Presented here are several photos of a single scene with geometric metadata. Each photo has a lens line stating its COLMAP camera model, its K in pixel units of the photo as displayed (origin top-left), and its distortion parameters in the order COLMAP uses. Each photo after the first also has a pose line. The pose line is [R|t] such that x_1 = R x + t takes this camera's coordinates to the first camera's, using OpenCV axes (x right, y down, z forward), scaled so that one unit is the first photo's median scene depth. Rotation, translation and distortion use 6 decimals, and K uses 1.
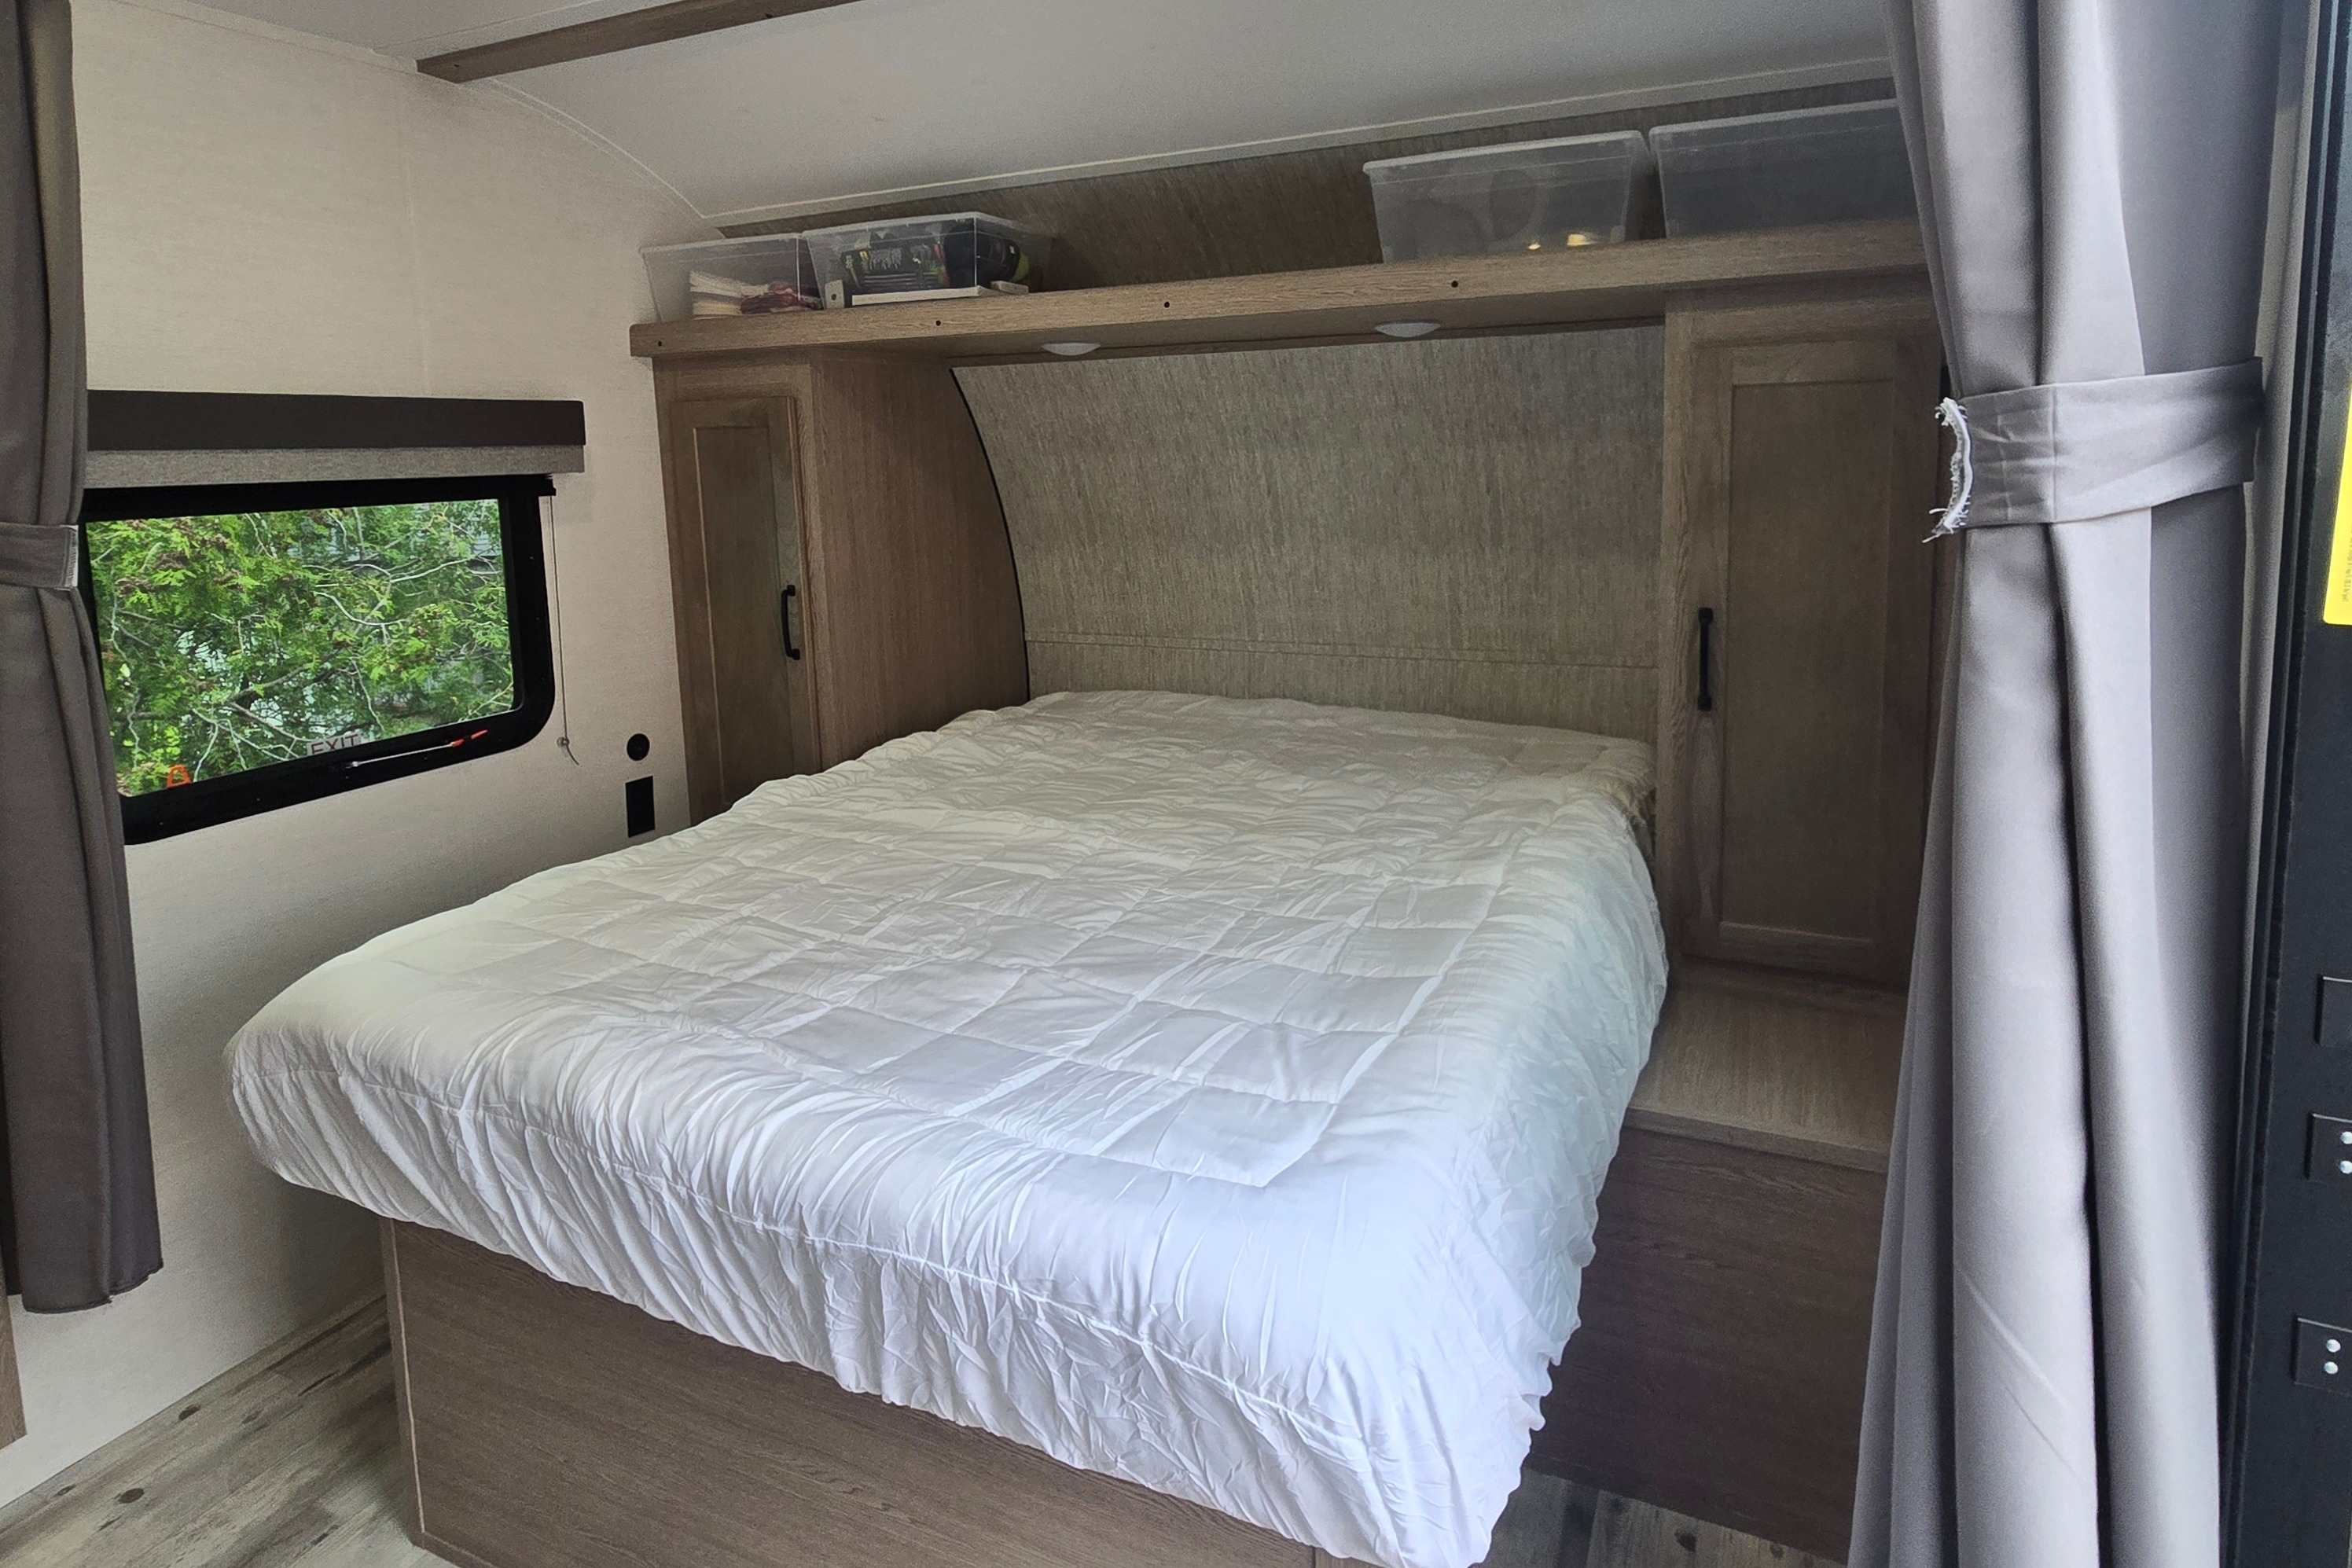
lens RADIAL K [[1274.2, 0, 1177.8], [0, 1274.2, 594.6], [0, 0, 1]] dist [0.001710, 0.001603]
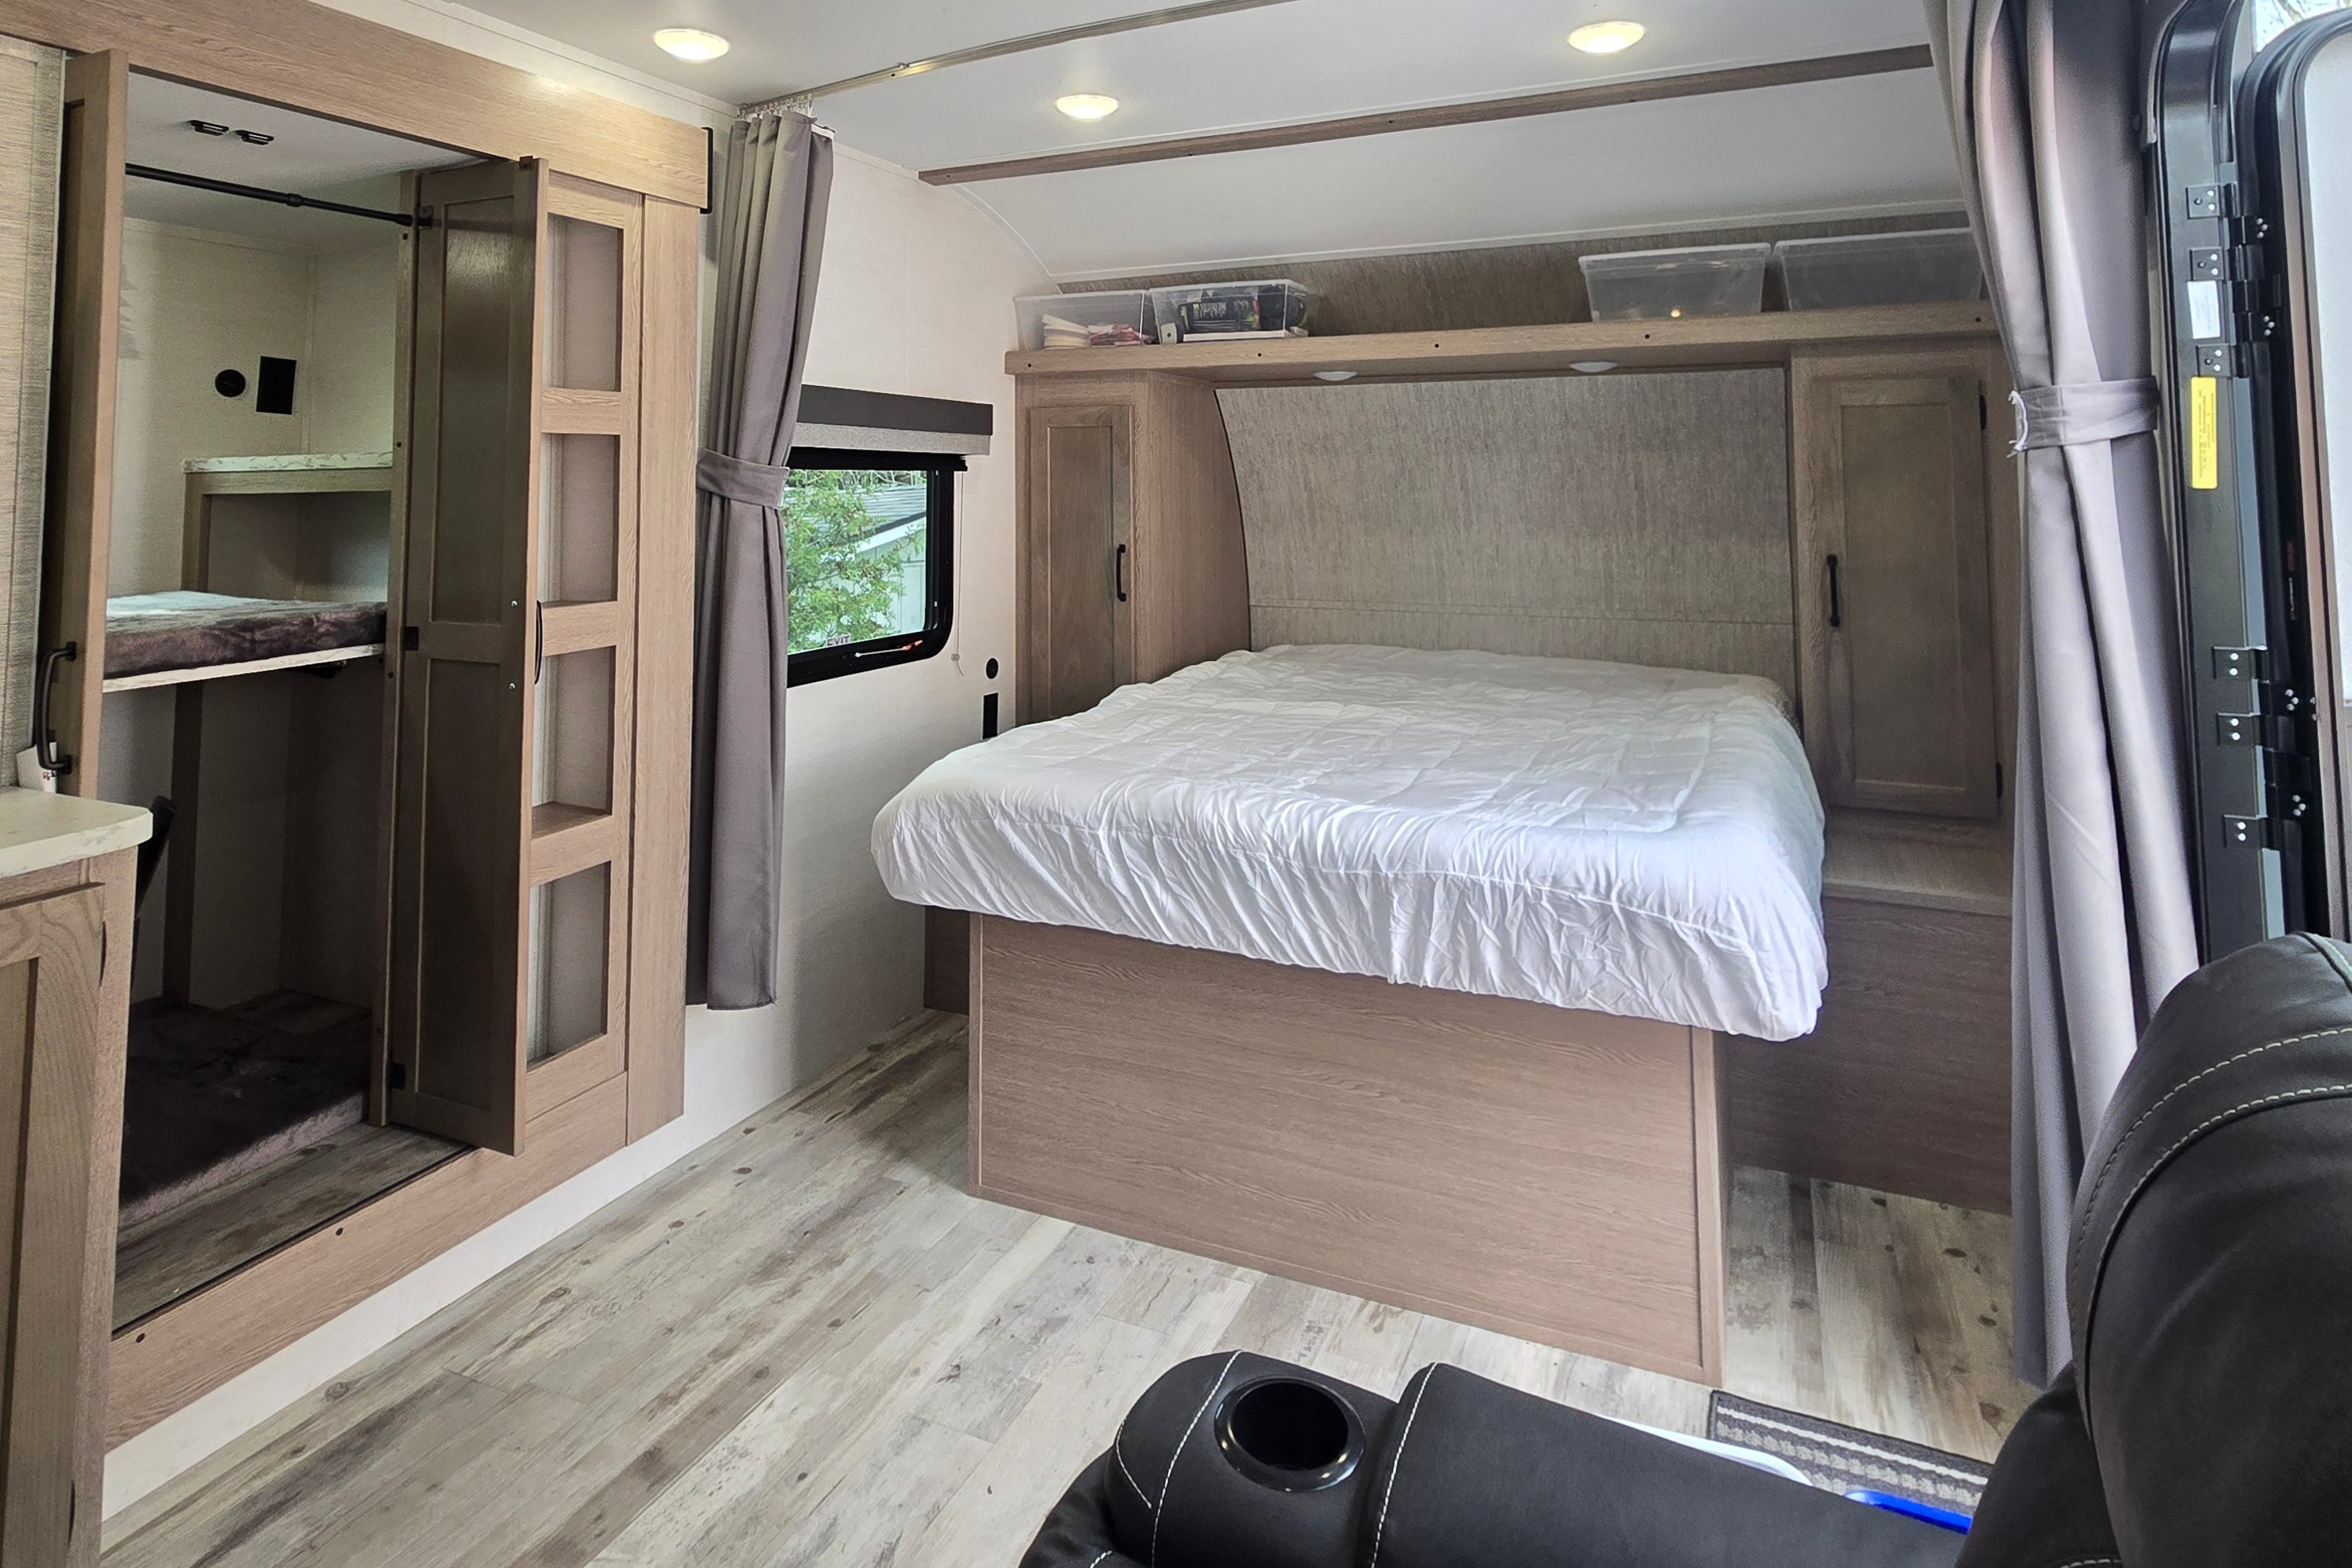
lens RADIAL K [[1282.6, 0, 1174.6], [0, 1282.6, 405.3], [0, 0, 1]] dist [0.001694, 0.001793]
pose [[0.999682, 0.023836, 0.008190, -0.332060], [-0.021965, 0.983295, -0.180691, 0.115245], [-0.012360, 0.180454, 0.983506, -0.442376]]
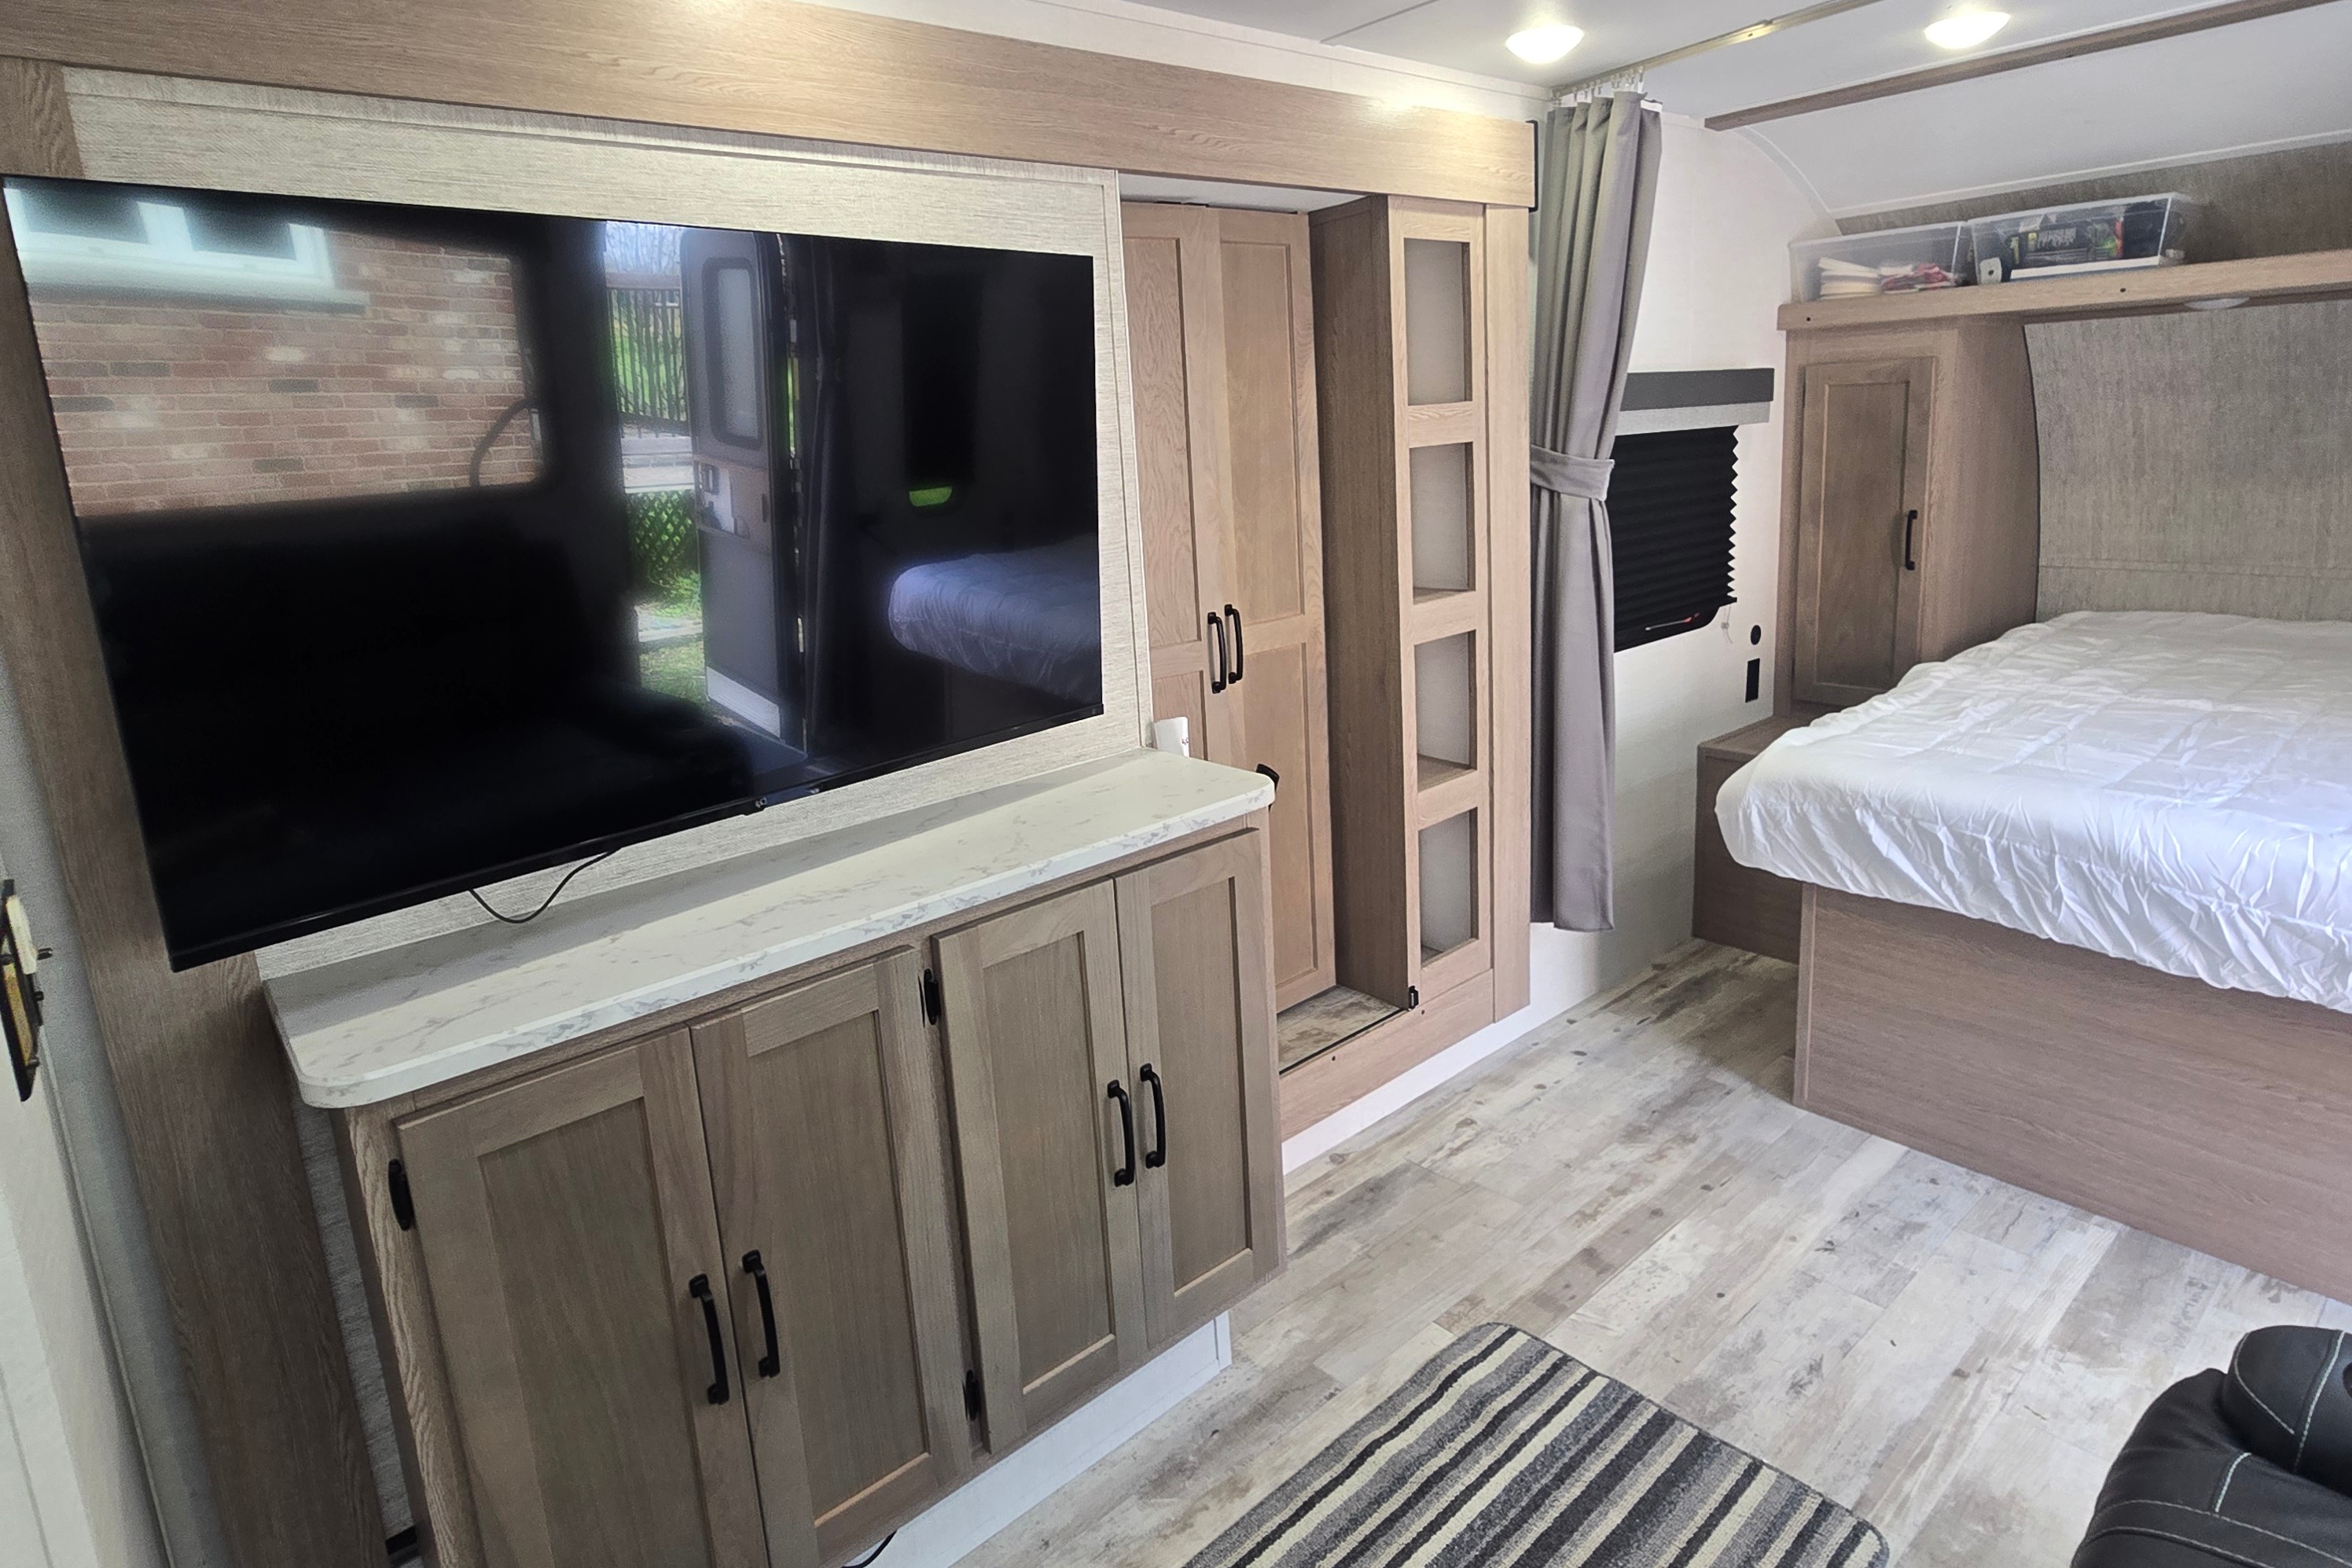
lens RADIAL K [[1274.3, 0, 1182.0], [0, 1274.3, 686.3], [0, 0, 1]] dist [-0.002047, 0.000363]
pose [[0.911732, 0.060257, -0.406342, -0.556228], [-0.017296, 0.993937, 0.108584, 0.052563], [0.410421, -0.091971, 0.907246, -0.573761]]
